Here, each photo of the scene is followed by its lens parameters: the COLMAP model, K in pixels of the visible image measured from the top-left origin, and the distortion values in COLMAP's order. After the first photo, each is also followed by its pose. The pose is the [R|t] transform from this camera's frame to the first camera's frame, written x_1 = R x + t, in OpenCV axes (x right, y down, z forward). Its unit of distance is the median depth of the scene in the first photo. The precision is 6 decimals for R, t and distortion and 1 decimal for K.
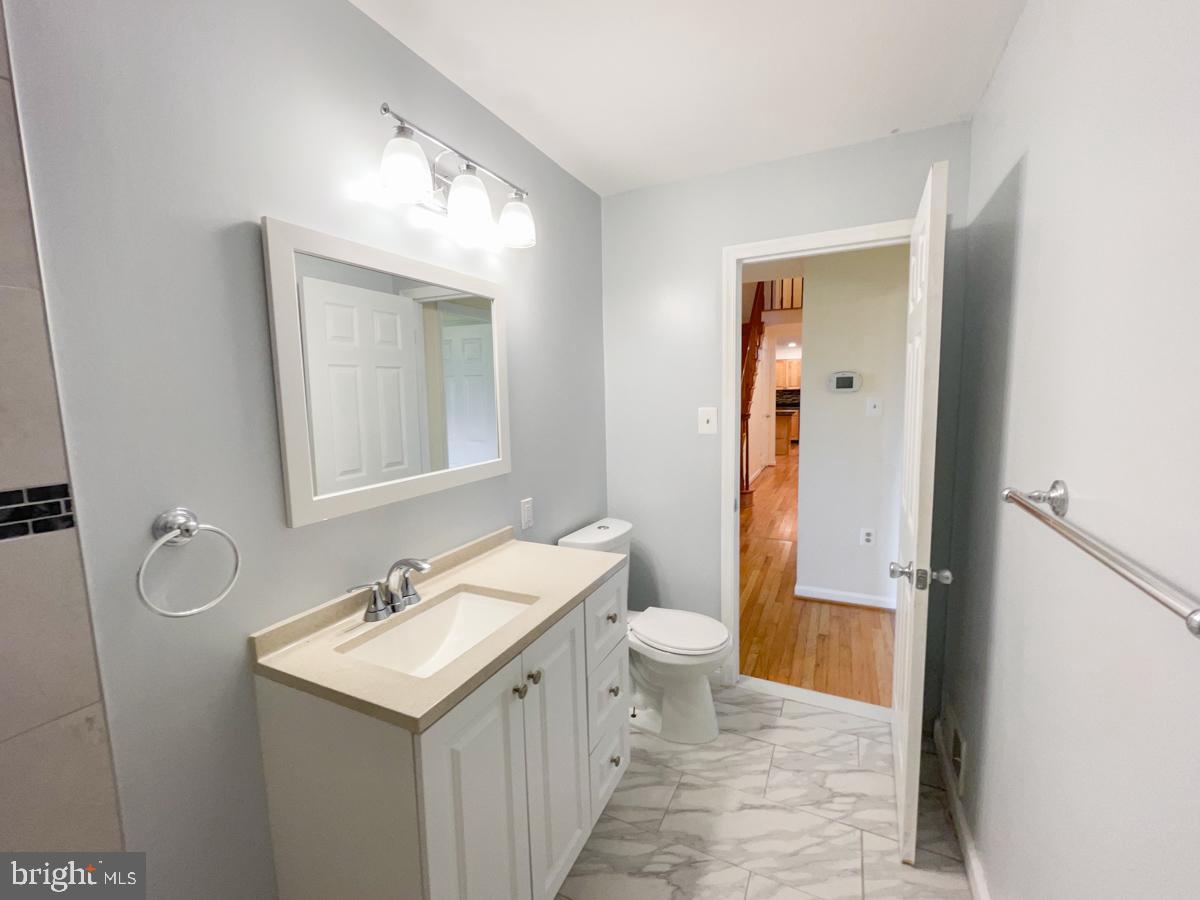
lens RADIAL K [[496.3, 0, 597.1], [0, 496.3, 448.0], [0, 0, 1]] dist [-0.001100, 0.000015]
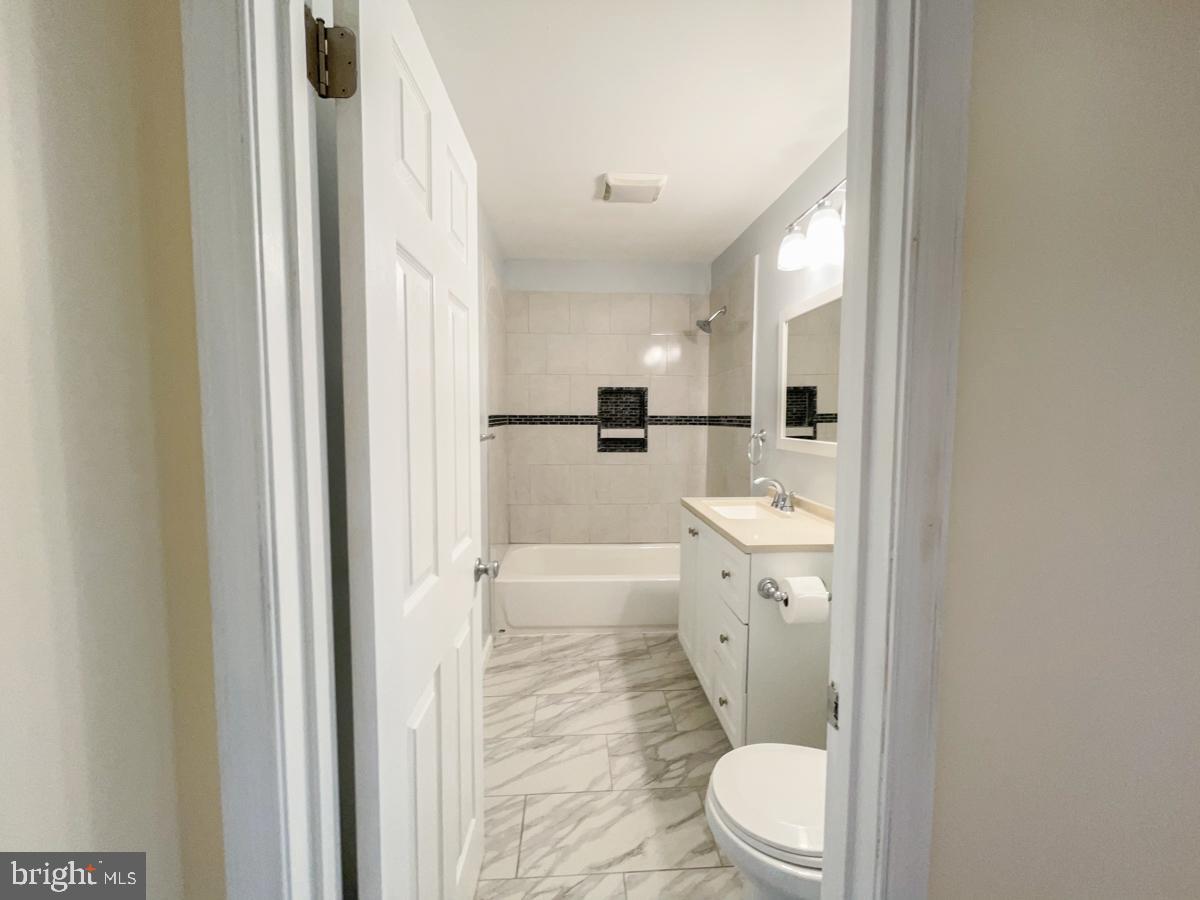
lens RADIAL K [[496.3, 0, 597.1], [0, 496.3, 448.0], [0, 0, 1]] dist [-0.001100, 0.000015]
pose [[-0.870590, 0.034480, -0.490799, 0.846052], [-0.059540, 0.982827, 0.174659, -0.130543], [0.488393, 0.181278, -0.853587, 1.750690]]
